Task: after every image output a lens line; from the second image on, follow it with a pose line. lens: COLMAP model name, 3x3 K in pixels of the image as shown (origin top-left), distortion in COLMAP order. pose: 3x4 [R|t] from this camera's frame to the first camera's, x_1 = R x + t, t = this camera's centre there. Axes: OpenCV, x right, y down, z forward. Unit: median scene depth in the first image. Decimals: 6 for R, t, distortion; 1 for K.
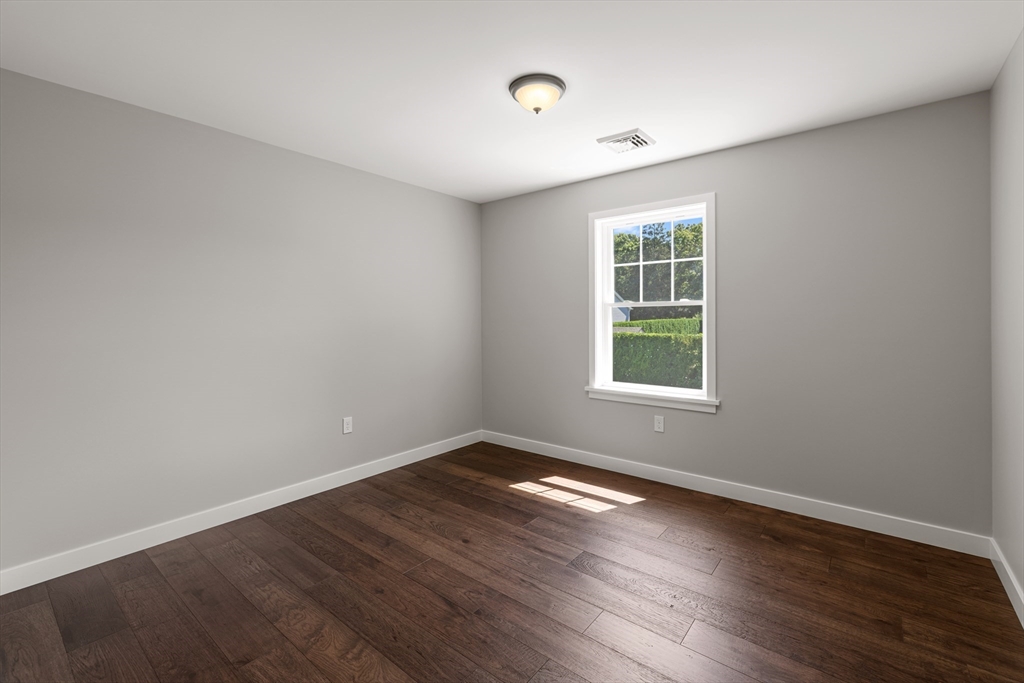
lens RADIAL K [[444.4, 0, 510.5], [0, 444.4, 319.3], [0, 0, 1]] dist [0.000036, 0.000162]
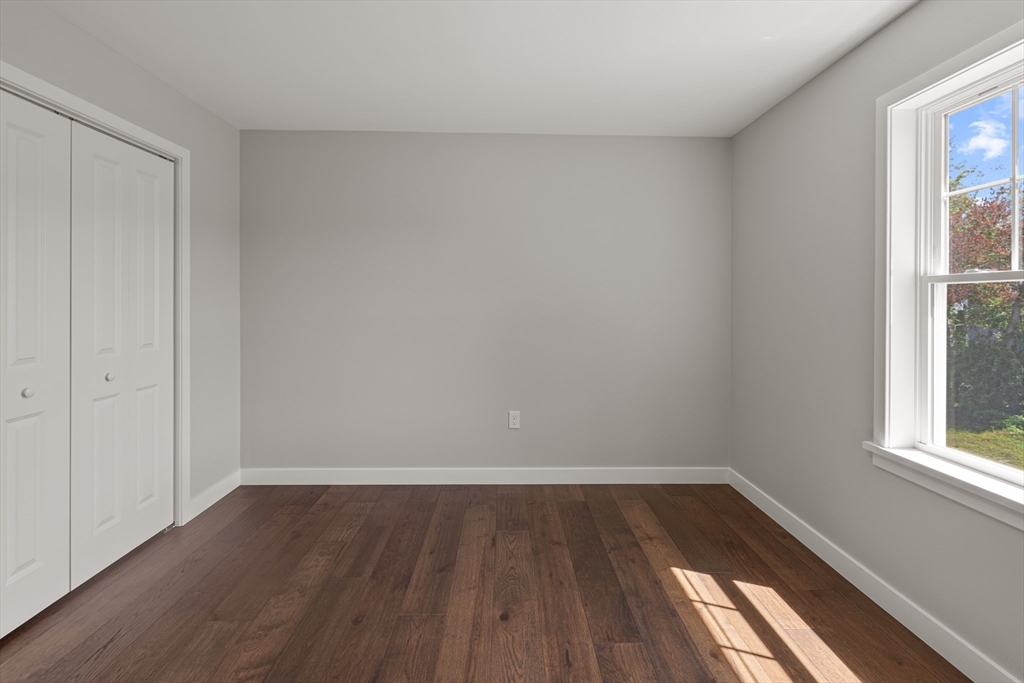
lens RADIAL K [[453.5, 0, 512.2], [0, 453.5, 301.8], [0, 0, 1]] dist [0.002180, 0.000804]
pose [[0.644720, 0.008605, -0.764370, 0.379995], [-0.010146, 0.999945, 0.002700, -0.006858], [0.764351, 0.006014, 0.644772, 0.443903]]
